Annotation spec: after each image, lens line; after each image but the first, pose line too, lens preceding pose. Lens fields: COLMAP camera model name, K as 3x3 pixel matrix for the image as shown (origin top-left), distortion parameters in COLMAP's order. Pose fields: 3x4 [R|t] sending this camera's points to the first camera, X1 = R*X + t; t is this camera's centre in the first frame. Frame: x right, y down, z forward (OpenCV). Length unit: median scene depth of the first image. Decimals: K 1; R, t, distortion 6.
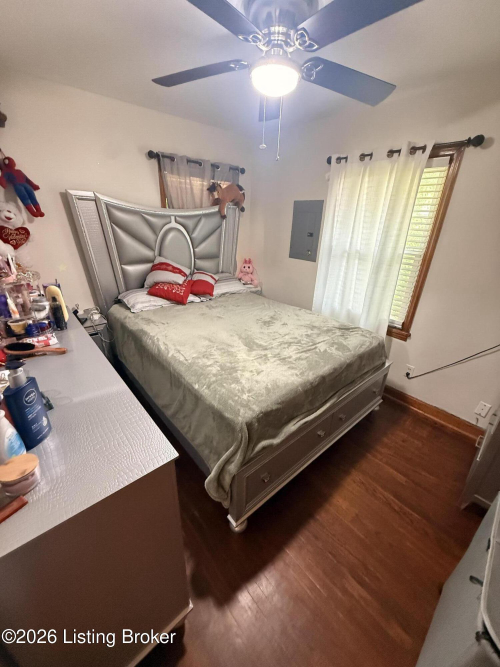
lens RADIAL K [[265.1, 0, 250.0], [0, 265.1, 331.4], [0, 0, 1]] dist [-0.000628, 0.000161]
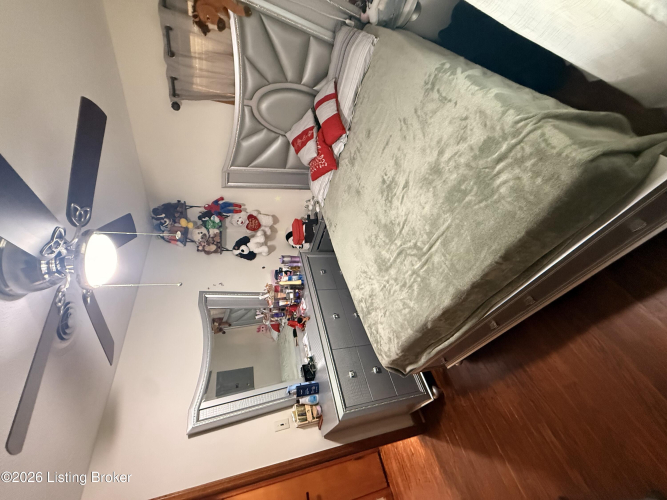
lens RADIAL K [[265.1, 0, 331.2], [0, 265.1, 250.3], [0, 0, 1]] dist [-0.000628, 0.000161]
pose [[0.336269, -0.036373, -0.941063, 0.737911], [0.865063, 0.406929, 0.293384, -0.339105], [0.372275, -0.912735, 0.168303, 0.722640]]
